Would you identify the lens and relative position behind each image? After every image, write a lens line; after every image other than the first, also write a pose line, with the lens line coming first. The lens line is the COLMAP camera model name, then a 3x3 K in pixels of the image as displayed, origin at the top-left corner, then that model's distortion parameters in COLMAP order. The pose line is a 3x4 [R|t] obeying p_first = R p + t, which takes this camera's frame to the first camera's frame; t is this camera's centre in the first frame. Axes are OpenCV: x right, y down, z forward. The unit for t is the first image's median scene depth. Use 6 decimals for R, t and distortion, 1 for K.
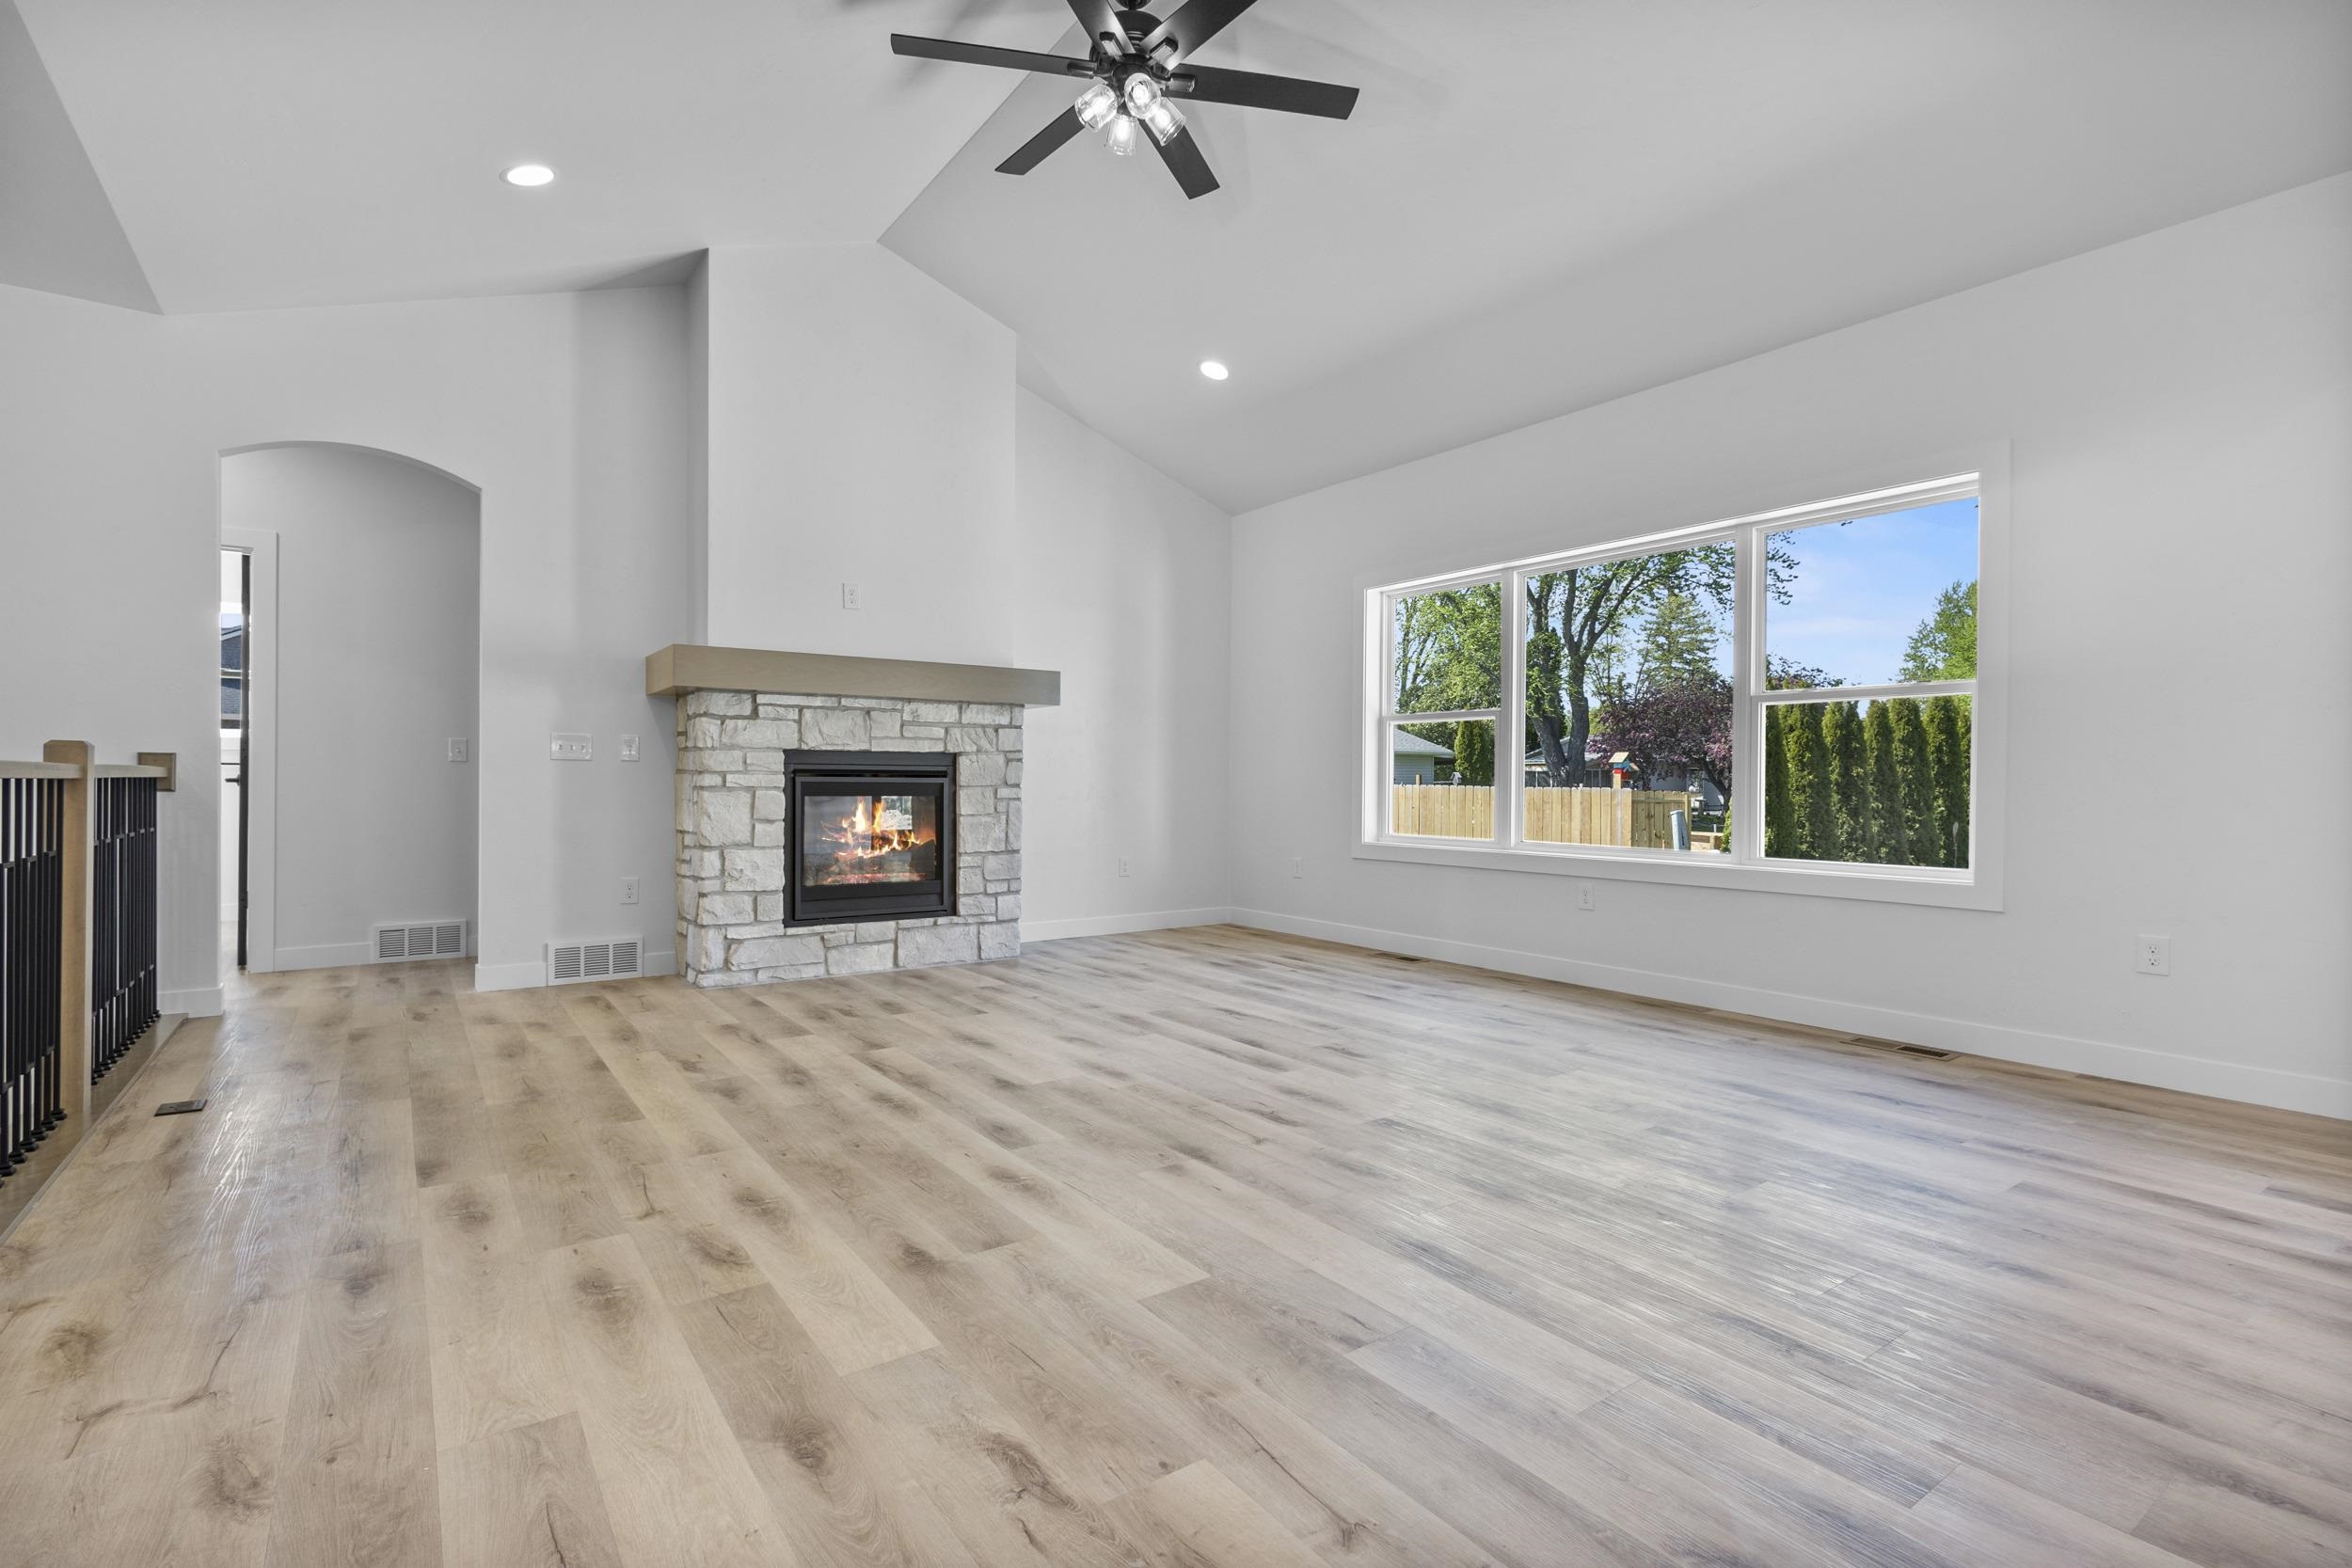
lens RADIAL K [[1094.6, 0, 1182.7], [0, 1094.6, 785.3], [0, 0, 1]] dist [0.003090, -0.003265]
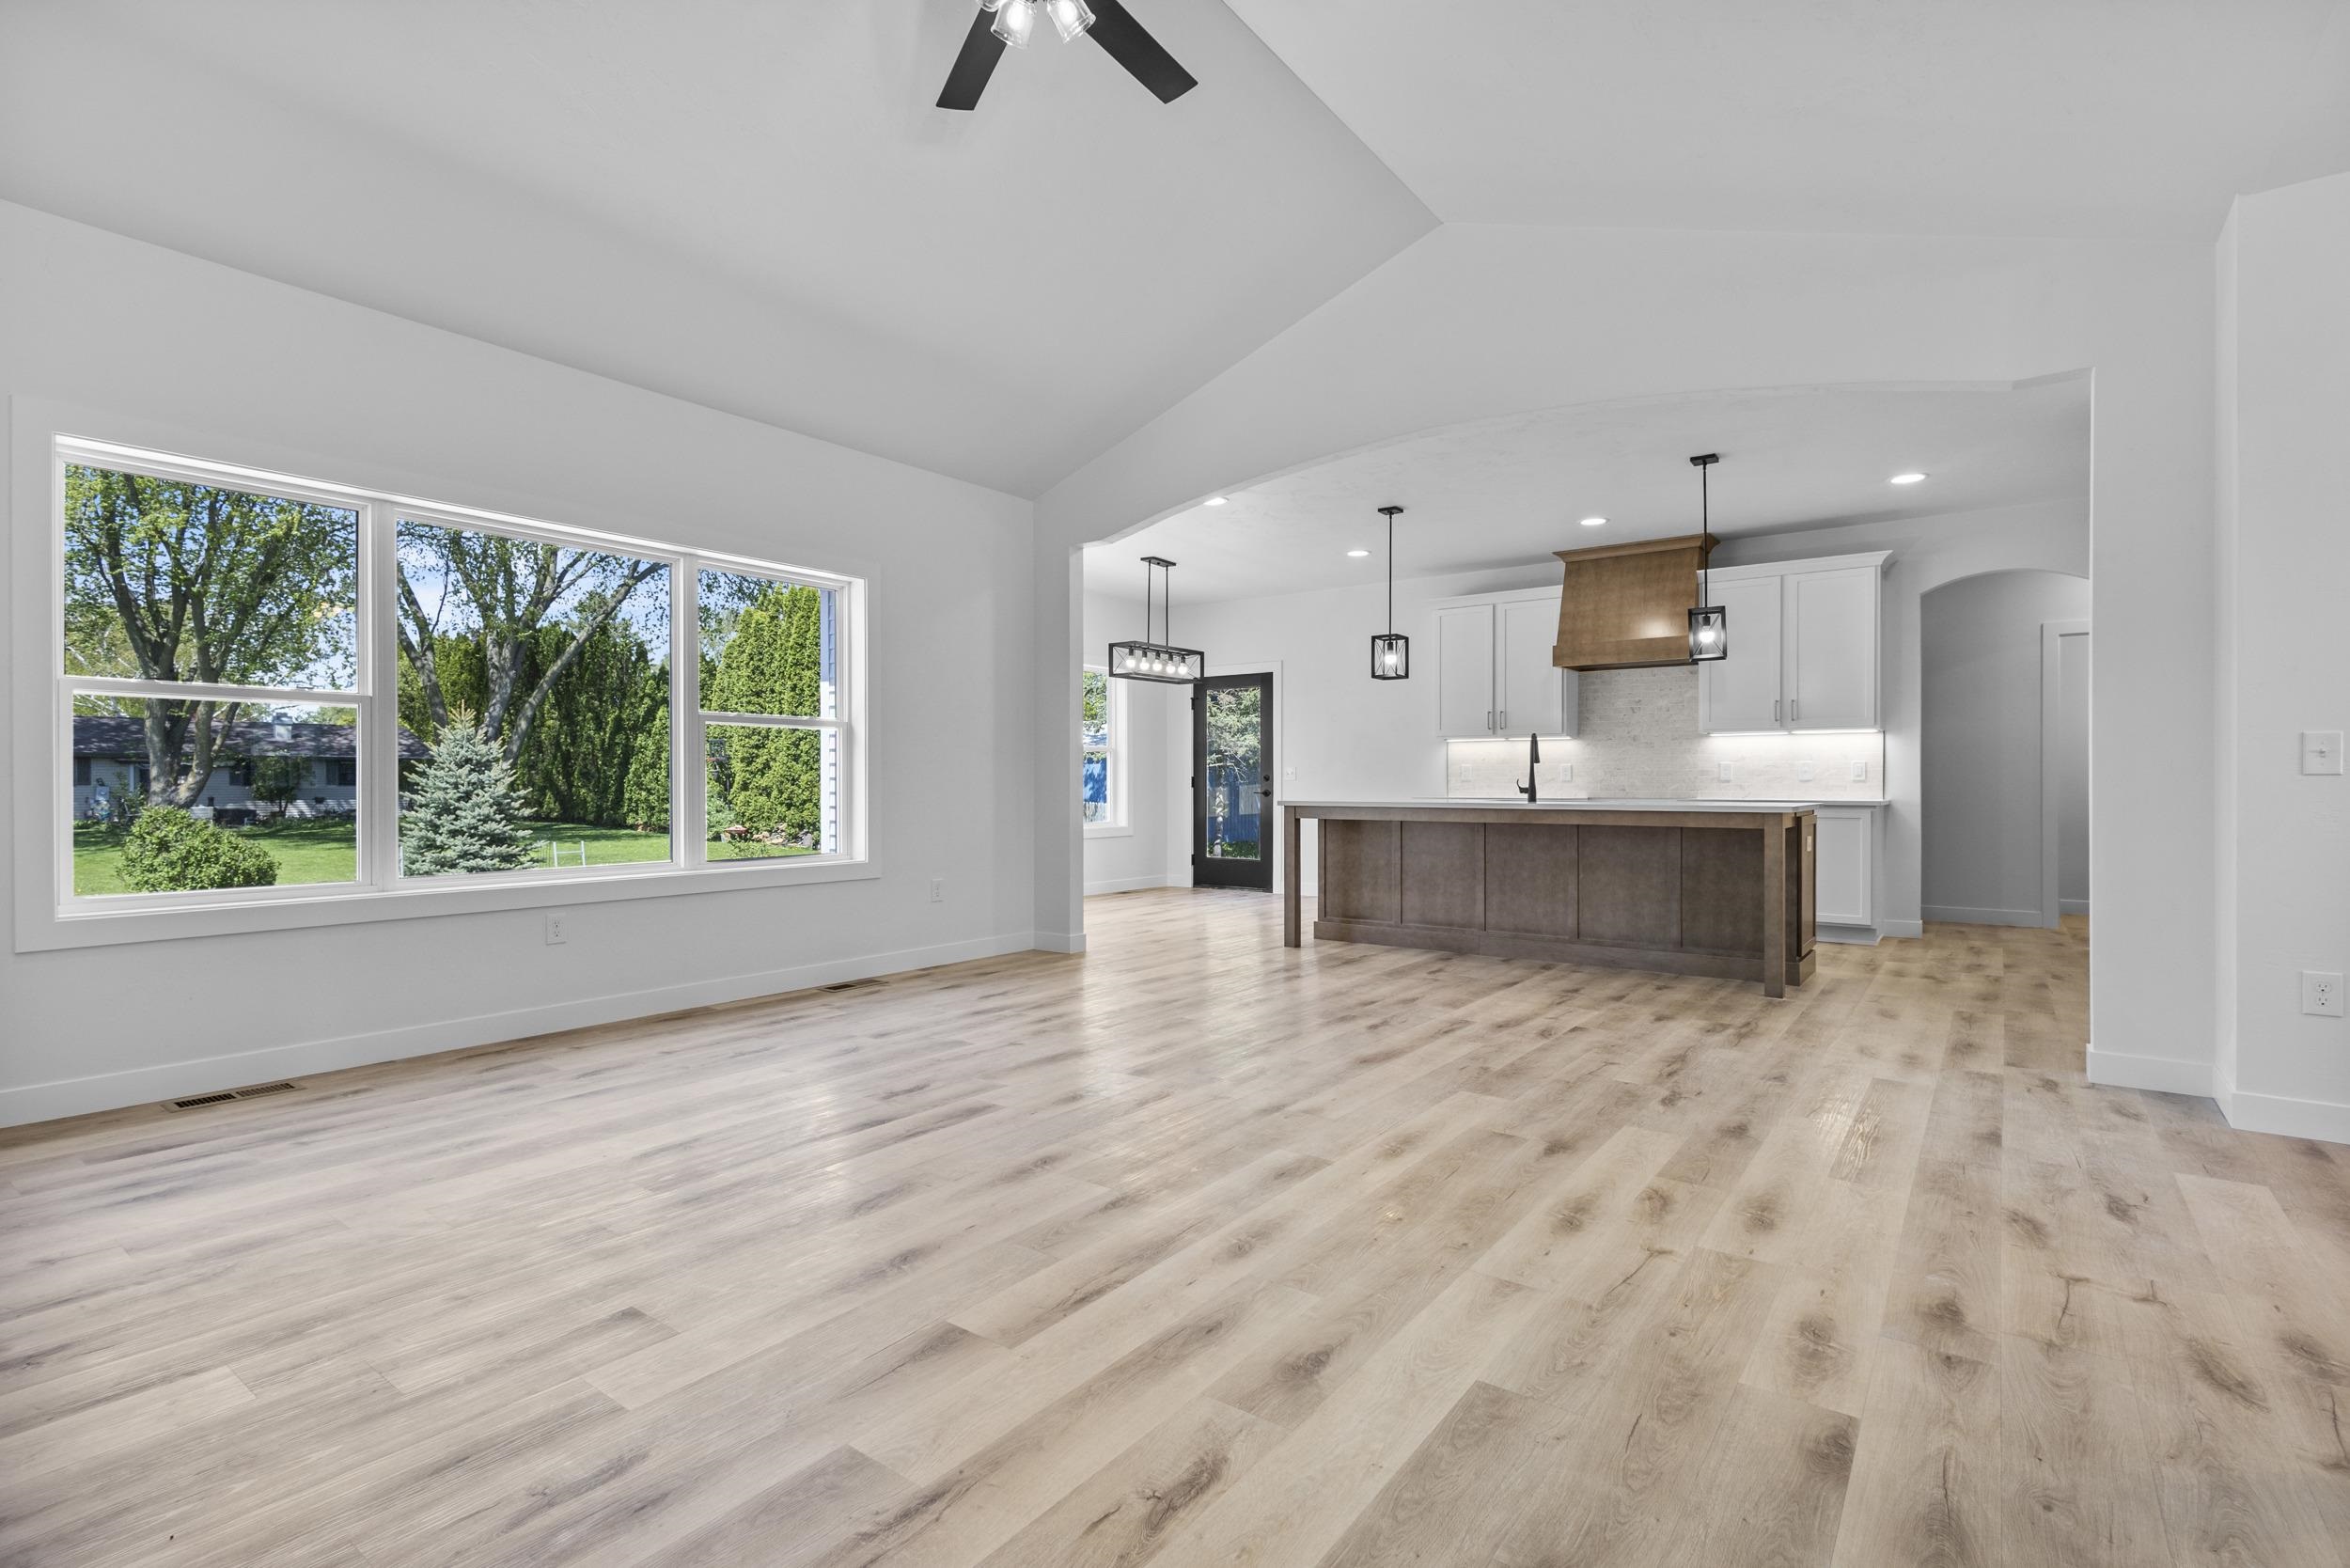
lens RADIAL K [[1093.8, 0, 1163.9], [0, 1093.8, 768.7], [0, 0, 1]] dist [0.003090, -0.003265]
pose [[-0.287651, 0.005886, 0.957717, -0.631271], [0.003951, 0.999980, -0.004959, -0.019578], [-0.957727, 0.002358, -0.287669, 0.827446]]
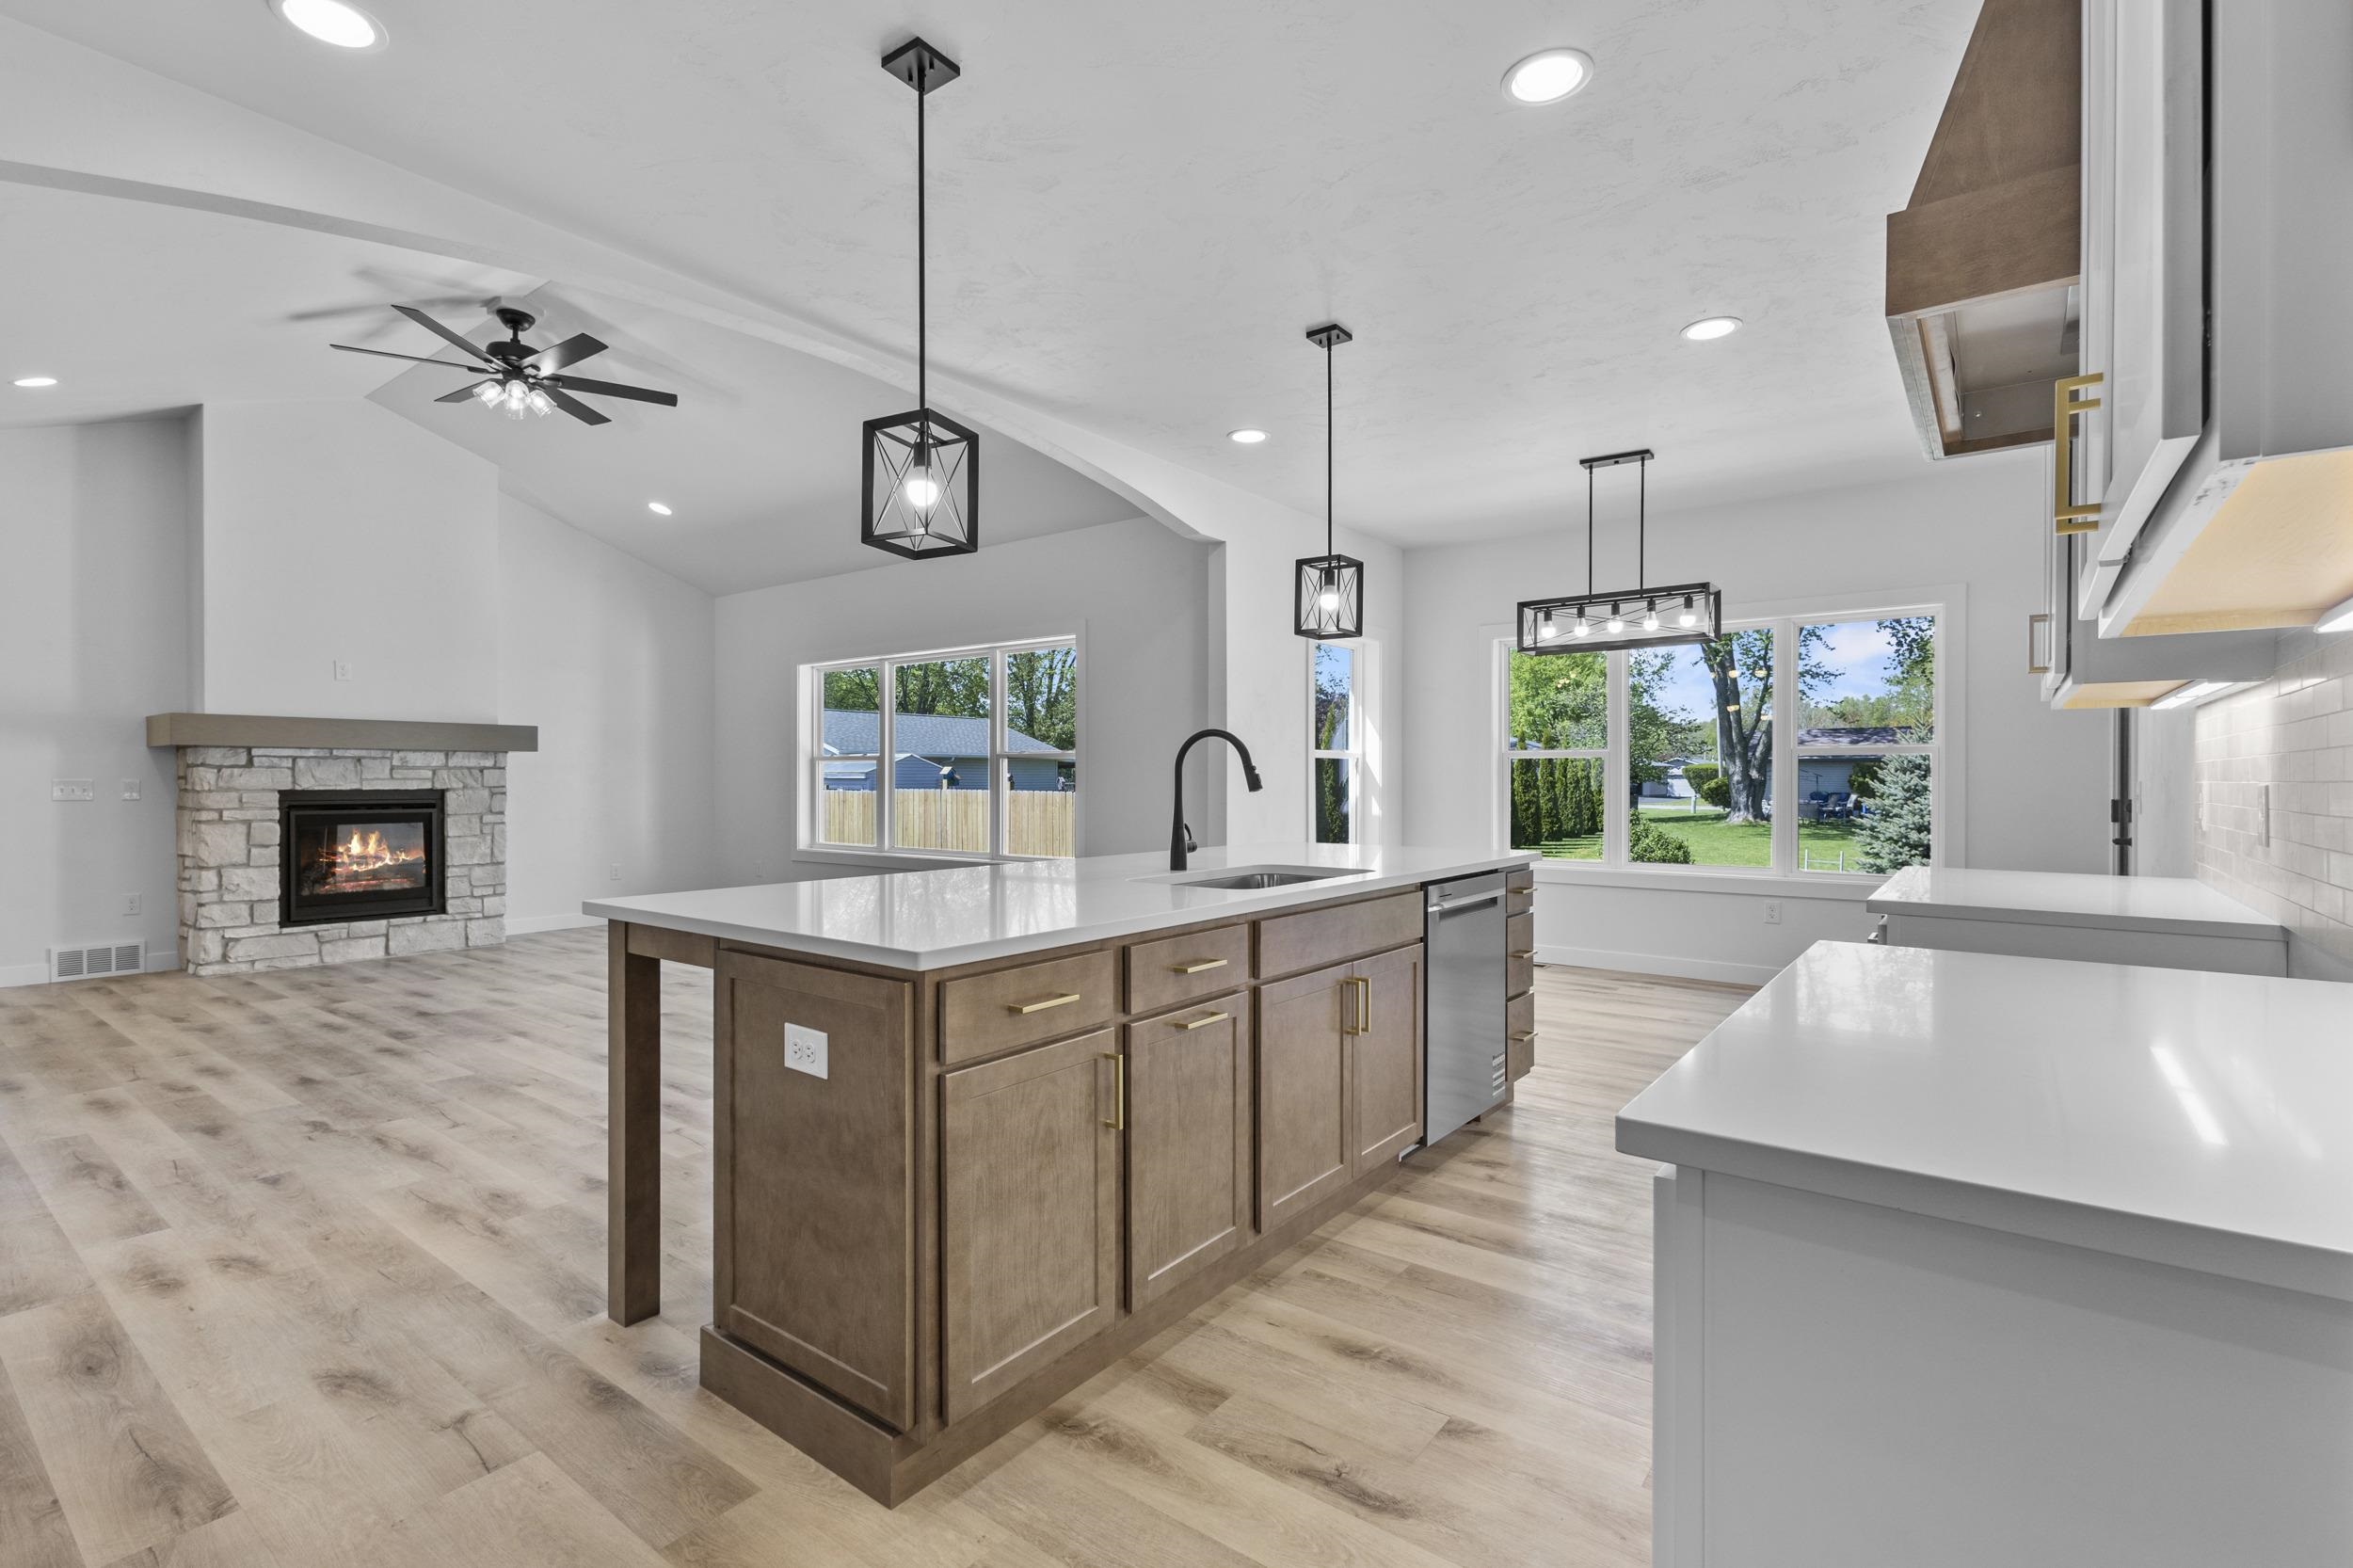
lens RADIAL K [[1095.2, 0, 1207.4], [0, 1095.2, 782.9], [0, 0, 1]] dist [0.003090, -0.003265]
pose [[0.955619, -0.006609, 0.294530, 0.314953], [0.006181, 0.999978, 0.002385, -0.039263], [-0.294539, -0.000459, 0.955639, -0.582027]]
